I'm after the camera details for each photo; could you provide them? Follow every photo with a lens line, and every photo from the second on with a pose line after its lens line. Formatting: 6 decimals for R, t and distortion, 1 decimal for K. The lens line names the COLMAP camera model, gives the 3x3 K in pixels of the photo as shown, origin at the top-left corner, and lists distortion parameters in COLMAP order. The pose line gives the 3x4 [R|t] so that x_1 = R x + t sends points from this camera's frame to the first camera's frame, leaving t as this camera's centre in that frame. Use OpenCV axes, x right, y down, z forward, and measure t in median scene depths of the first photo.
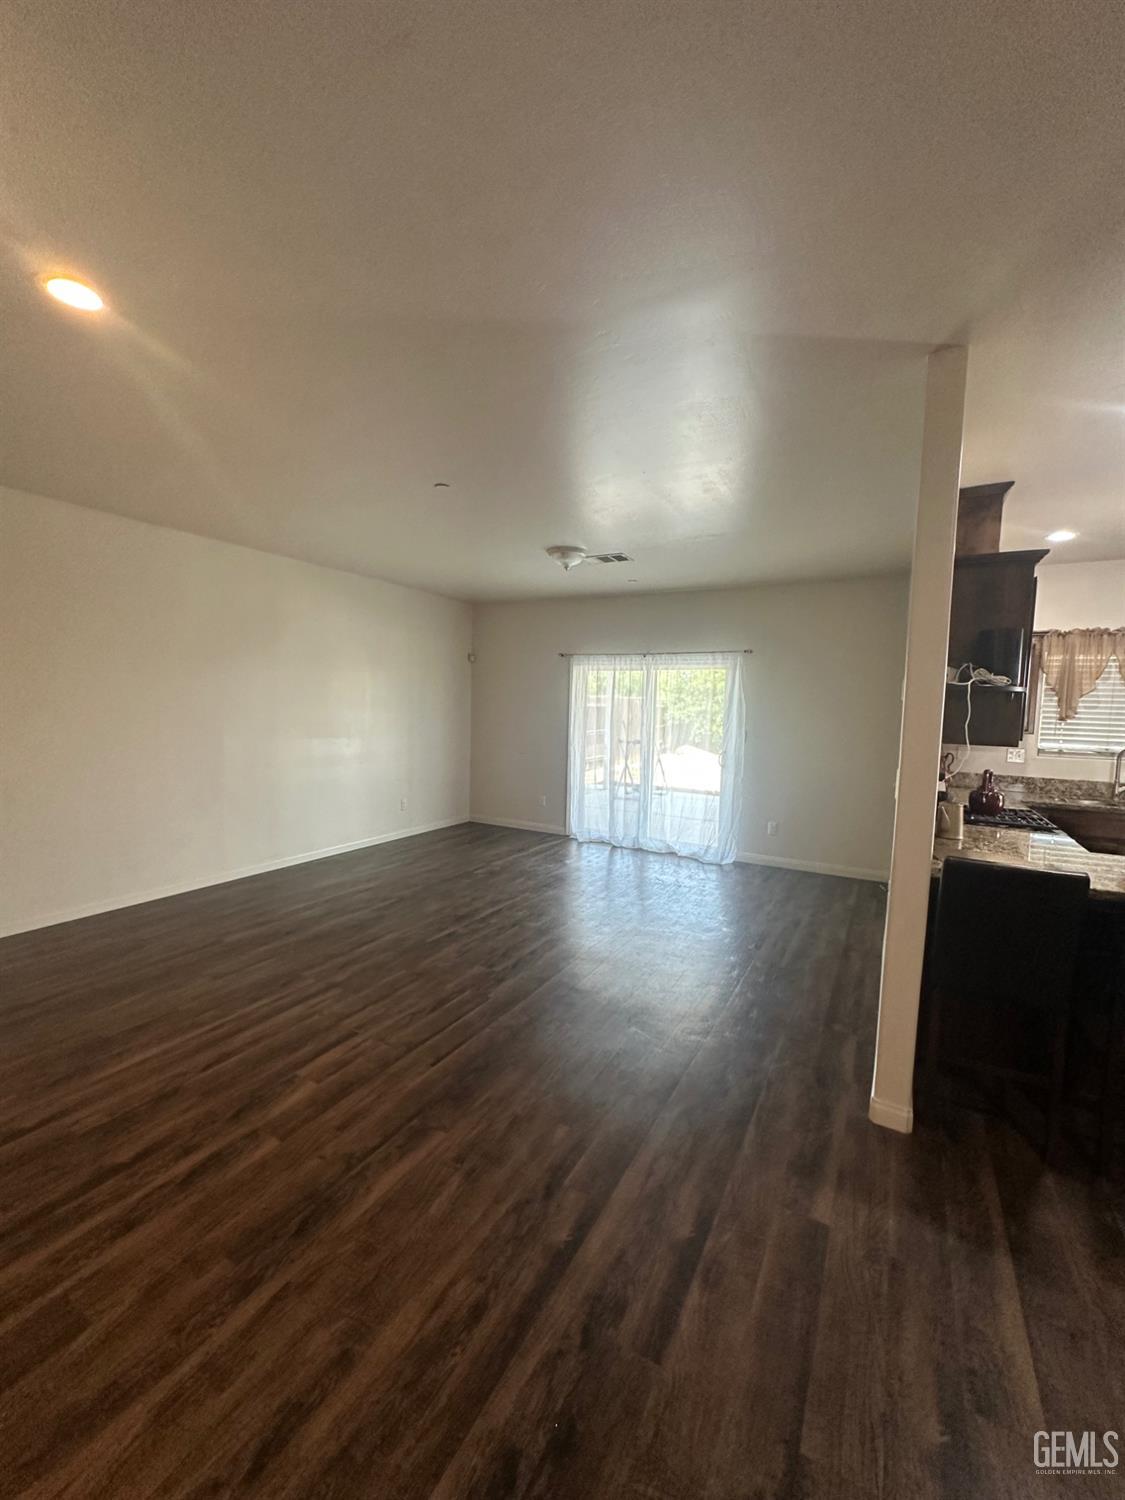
lens RADIAL K [[600.7, 0, 564.2], [0, 600.7, 757.3], [0, 0, 1]] dist [-0.005698, 0.001317]
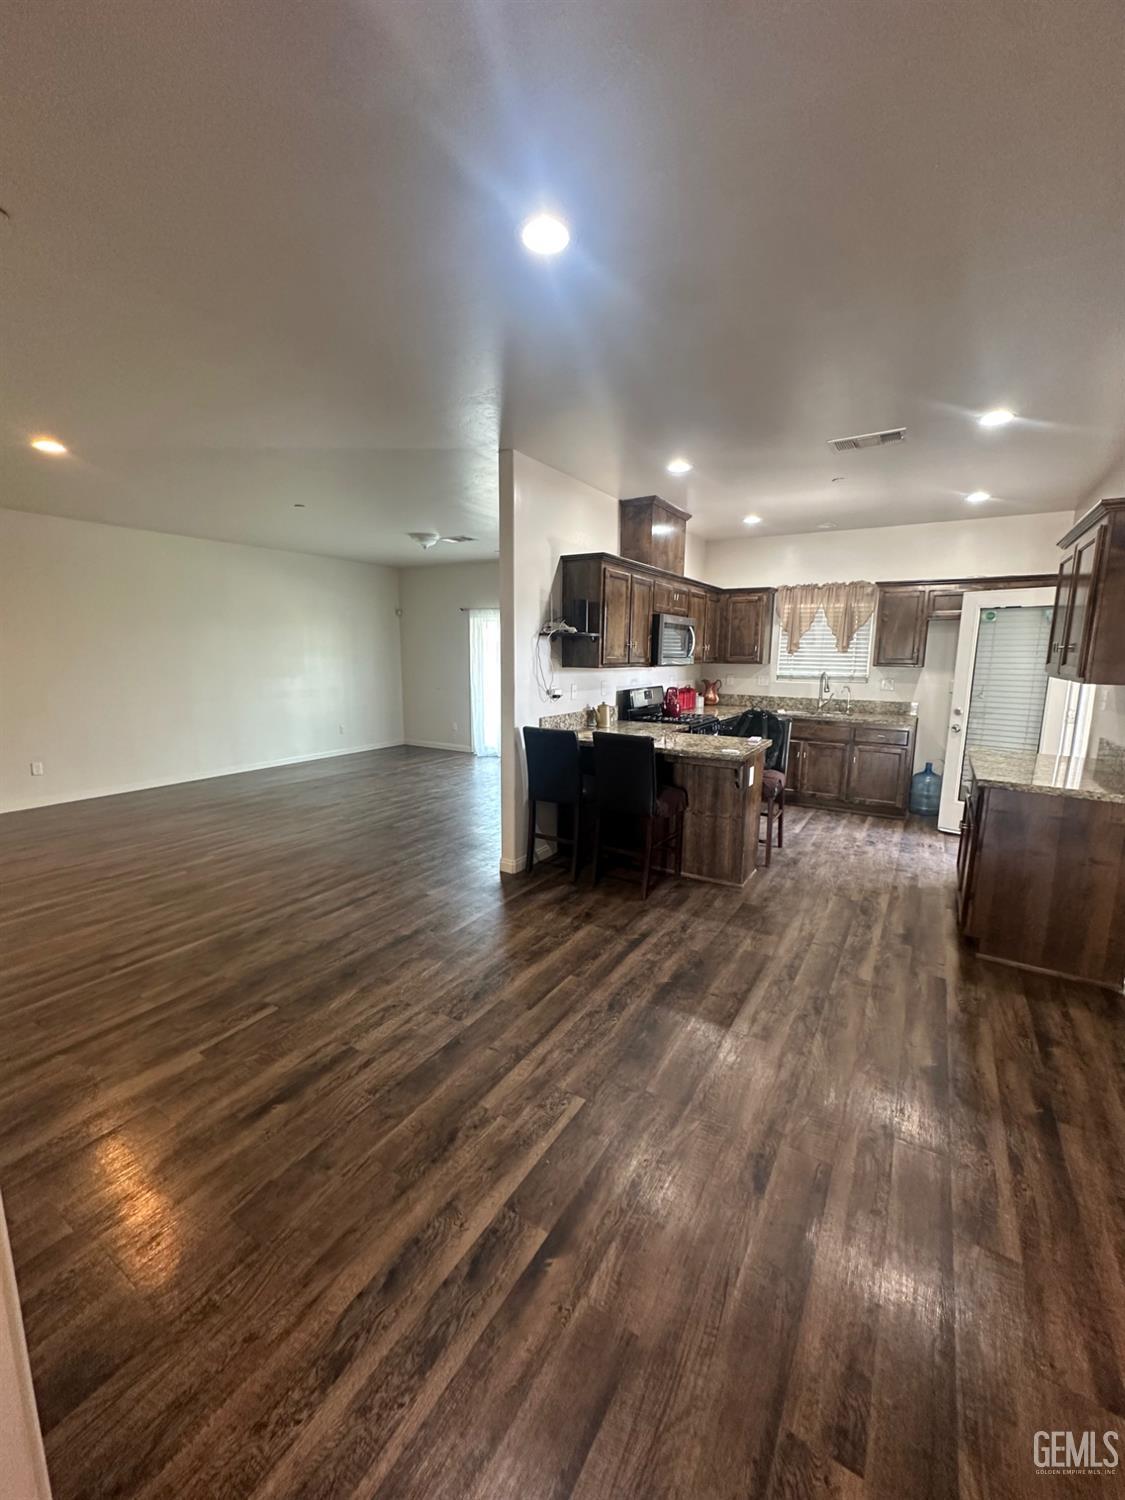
lens RADIAL K [[600.7, 0, 558.1], [0, 600.7, 750.0], [0, 0, 1]] dist [-0.005698, 0.001317]
pose [[0.998467, -0.009070, -0.054609, 0.383907], [0.013130, 0.997138, 0.074452, 0.048159], [0.053778, -0.075055, 0.995728, -0.393568]]
